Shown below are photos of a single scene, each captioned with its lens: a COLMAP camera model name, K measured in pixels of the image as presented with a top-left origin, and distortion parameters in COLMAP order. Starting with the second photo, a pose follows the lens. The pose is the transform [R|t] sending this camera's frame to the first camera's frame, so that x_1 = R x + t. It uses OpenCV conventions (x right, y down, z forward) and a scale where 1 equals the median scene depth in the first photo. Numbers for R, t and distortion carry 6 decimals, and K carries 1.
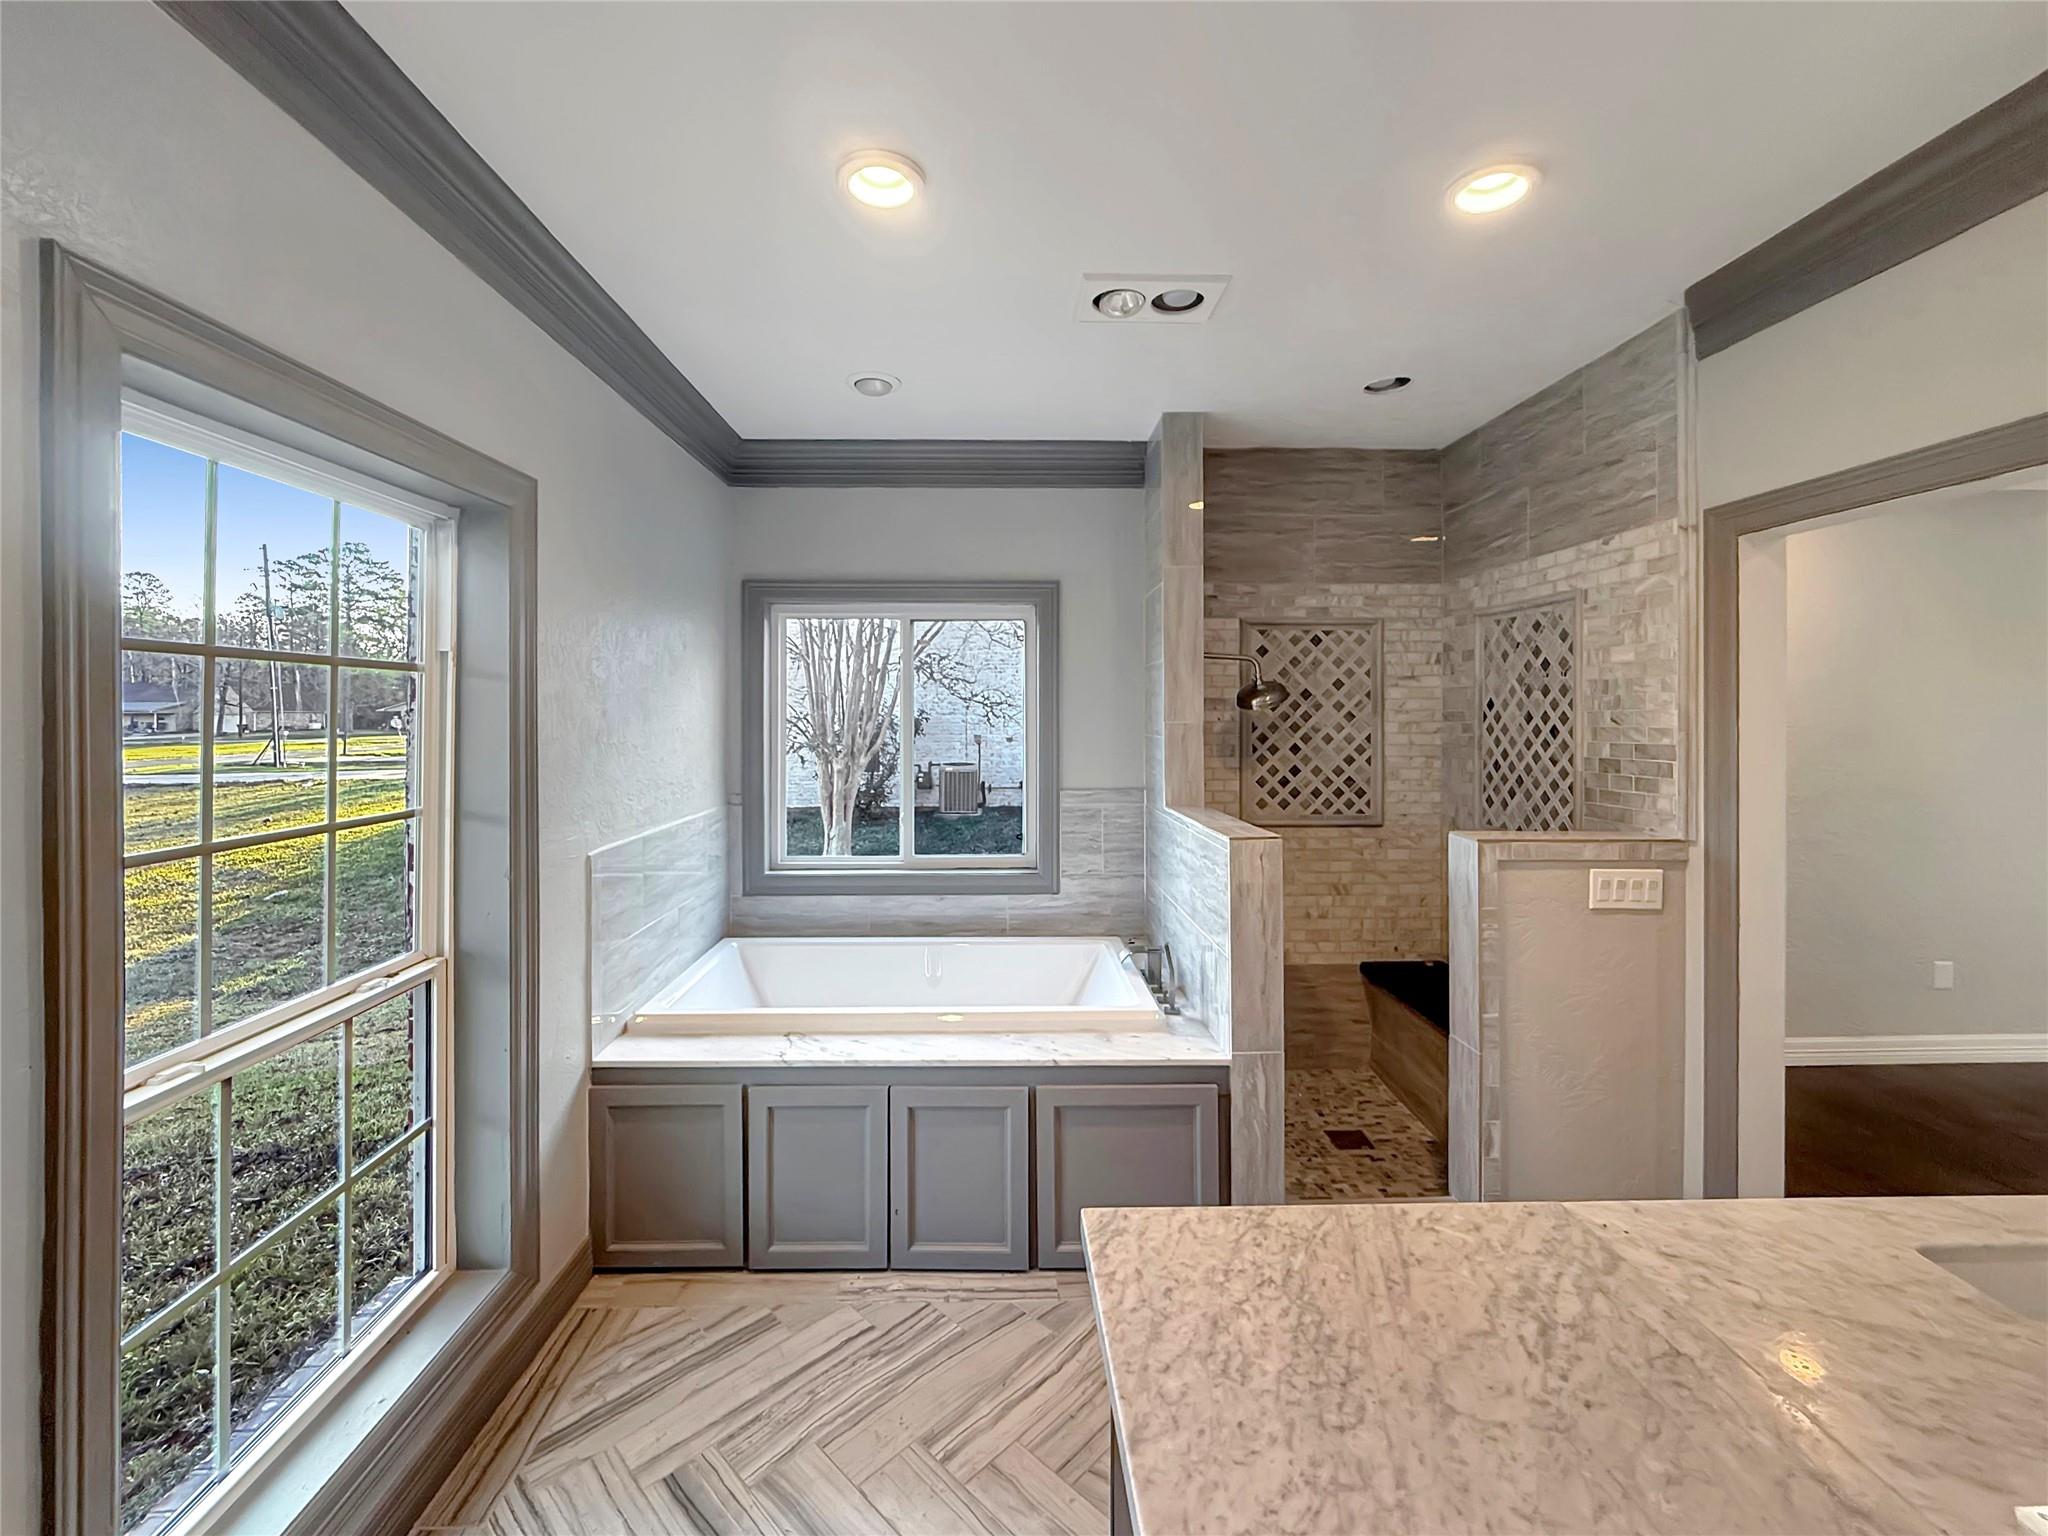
lens RADIAL K [[858.5, 0, 996.4], [0, 858.5, 710.6], [0, 0, 1]] dist [-0.002187, 0.000812]
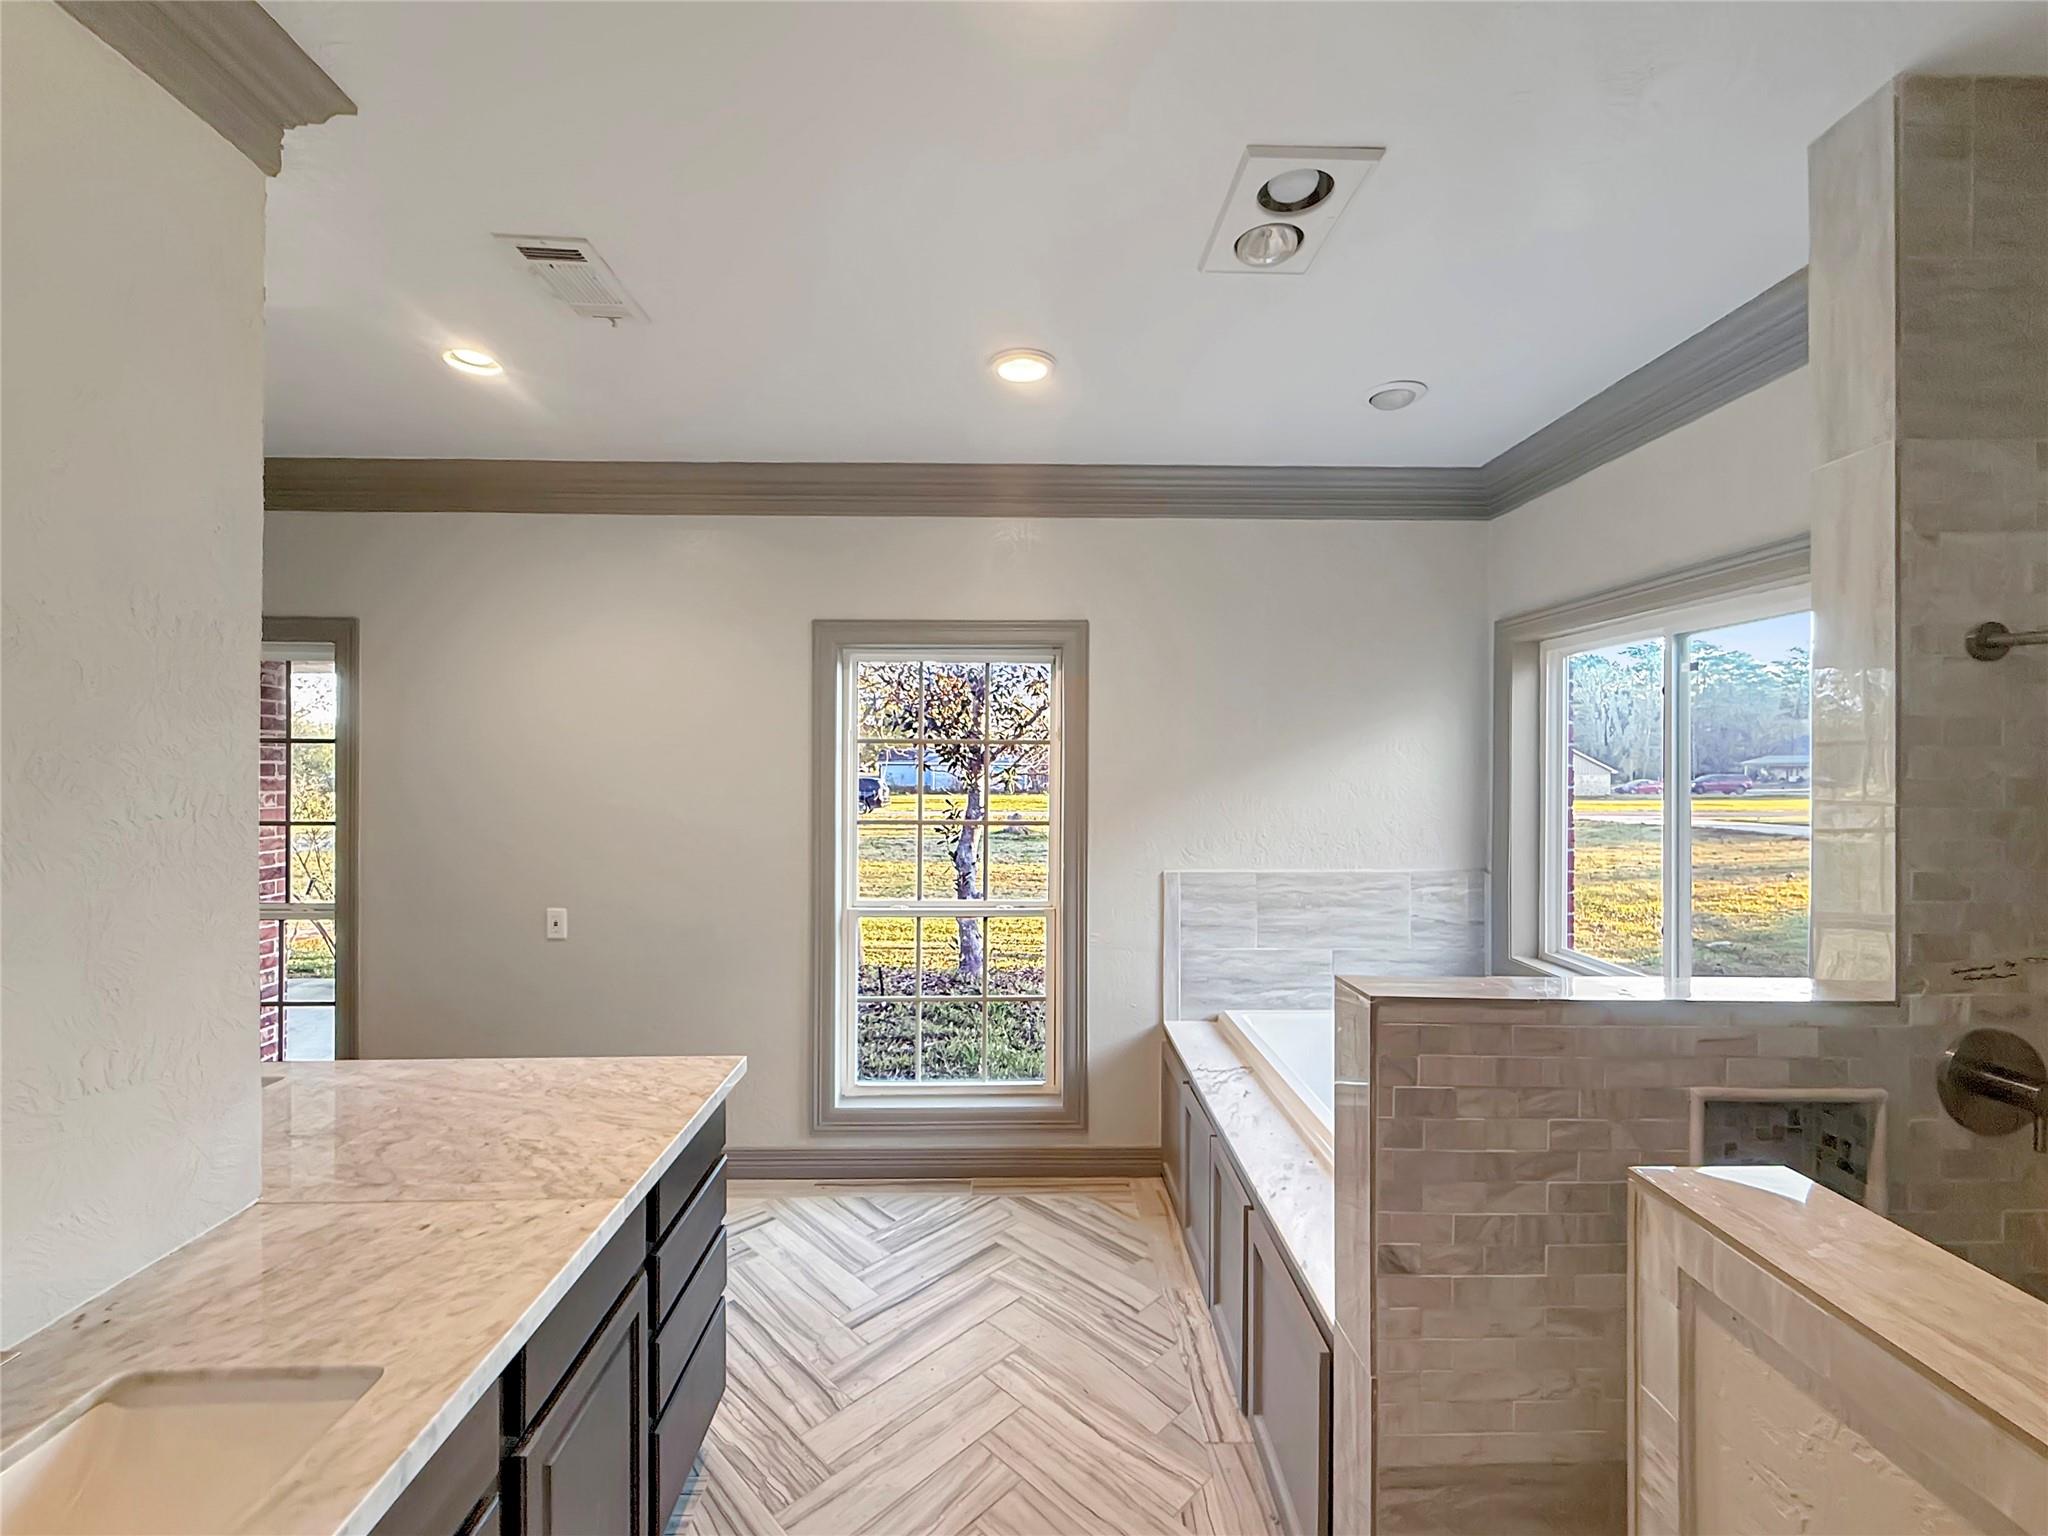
lens RADIAL K [[858.5, 0, 1012.3], [0, 858.5, 758.4], [0, 0, 1]] dist [-0.002187, 0.000812]
pose [[-0.007600, -0.001907, -0.999969, 0.590693], [-0.003242, 0.999993, -0.001883, -0.006253], [0.999966, 0.003228, -0.007606, 0.499401]]
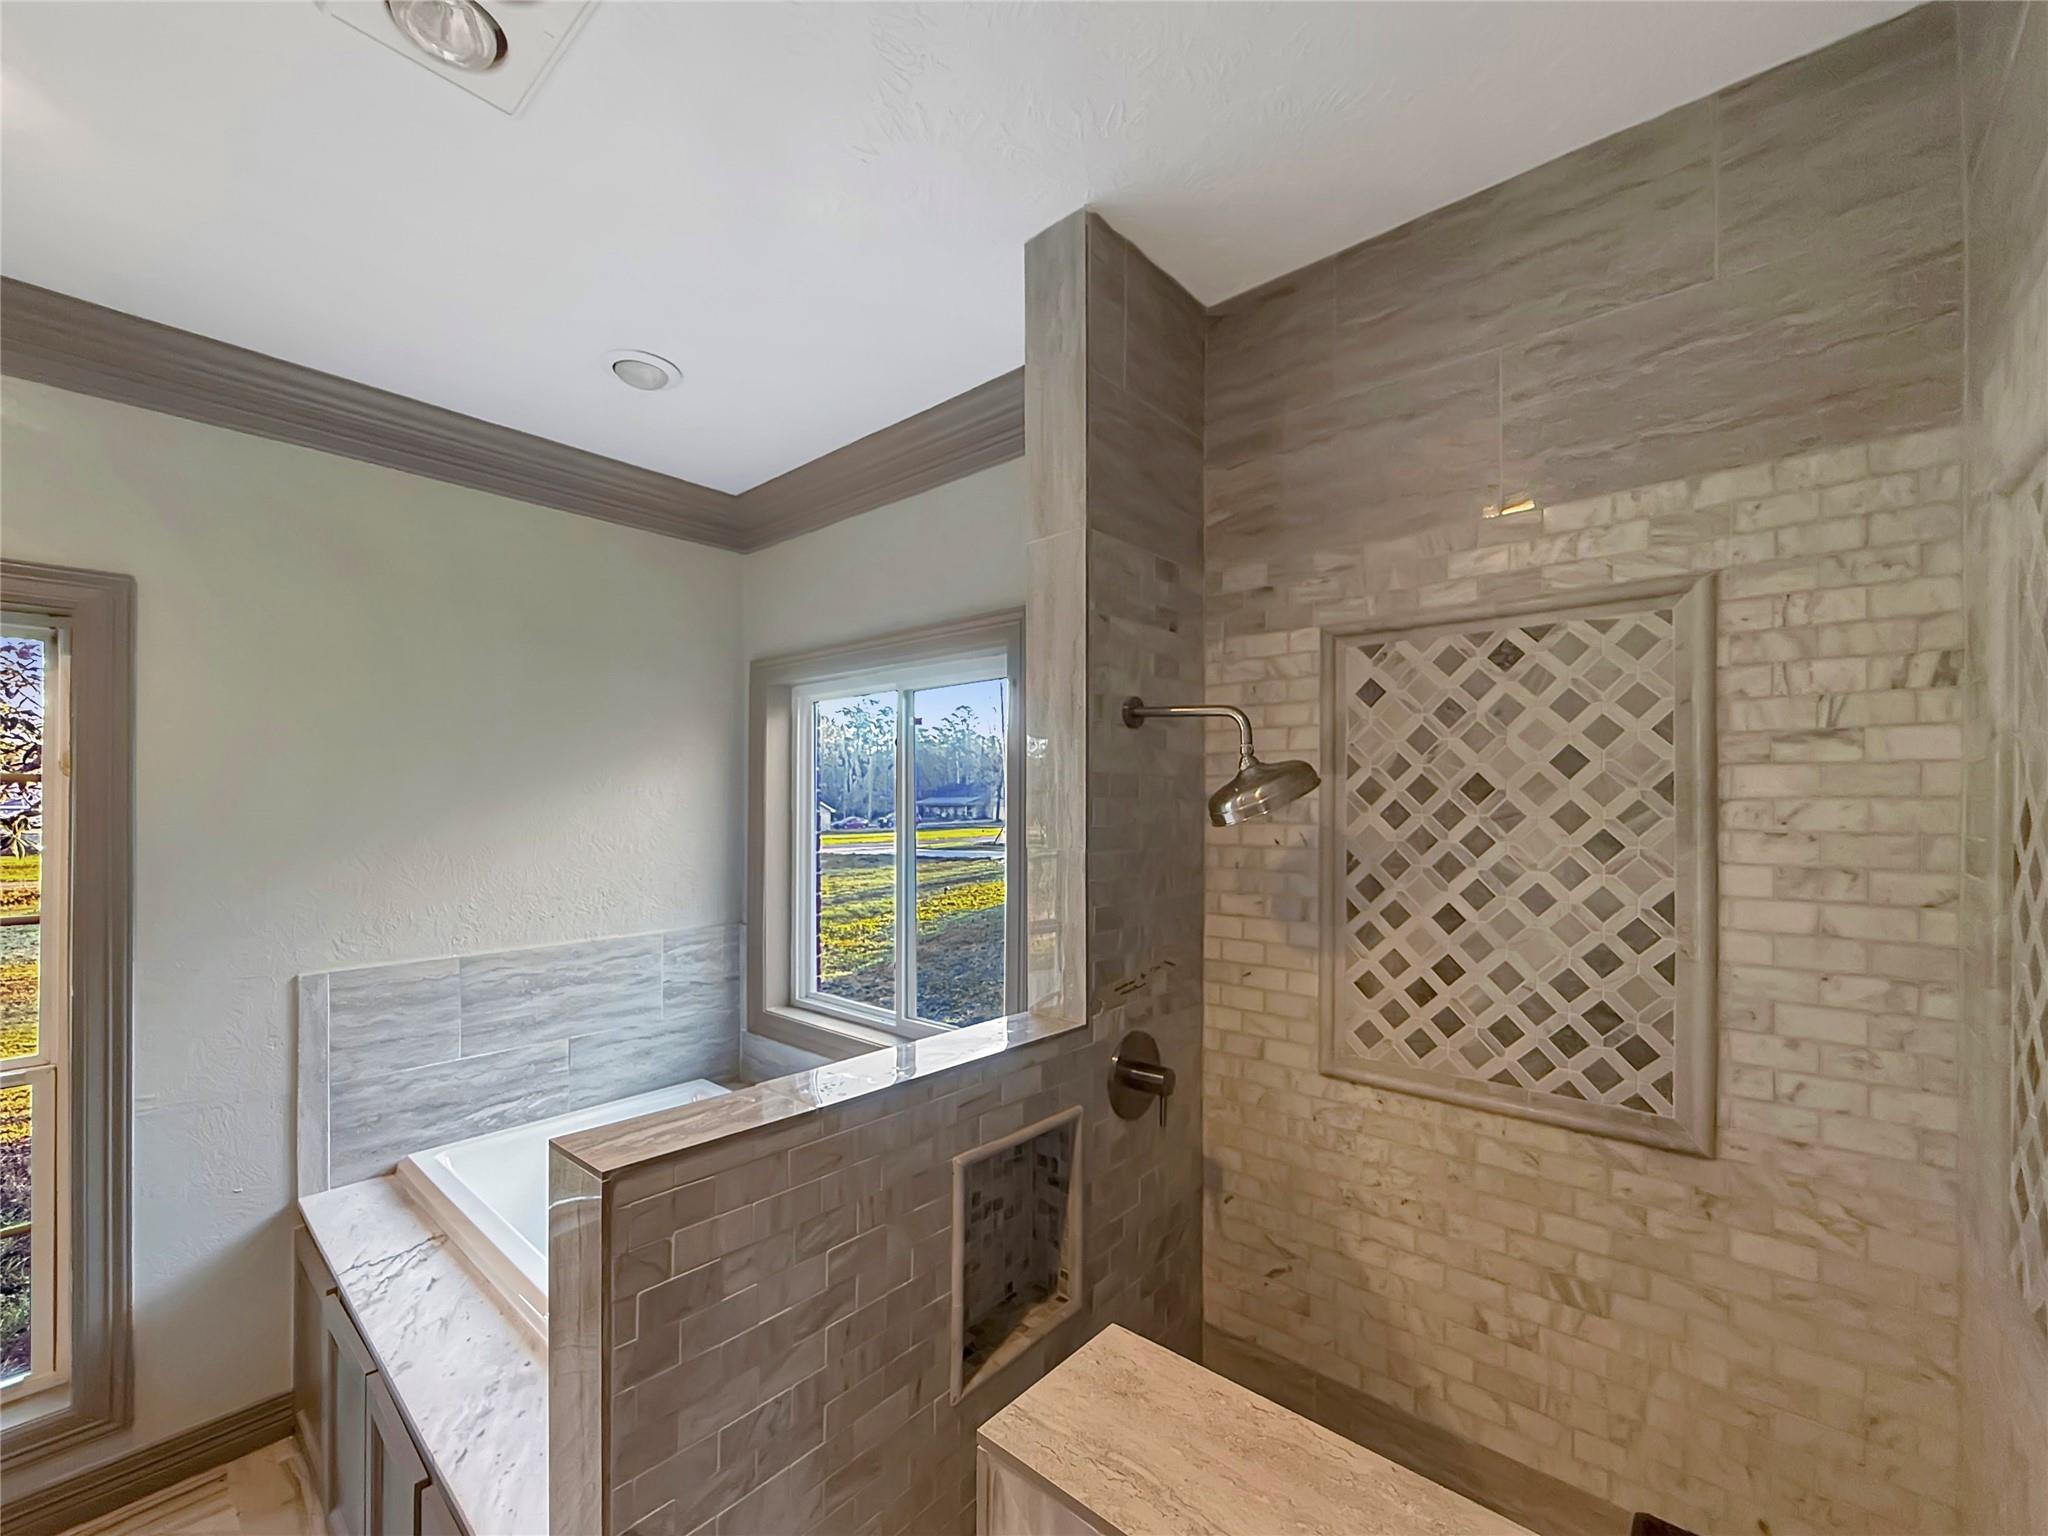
lens RADIAL K [[858.5, 0, 1035.4], [0, 858.5, 802.7], [0, 0, 1]] dist [-0.002187, 0.000812]
pose [[0.741845, 0.001297, -0.670570, 0.479742], [-0.002064, 0.999998, -0.000349, -0.011390], [0.670568, 0.001643, 0.741846, 0.550670]]
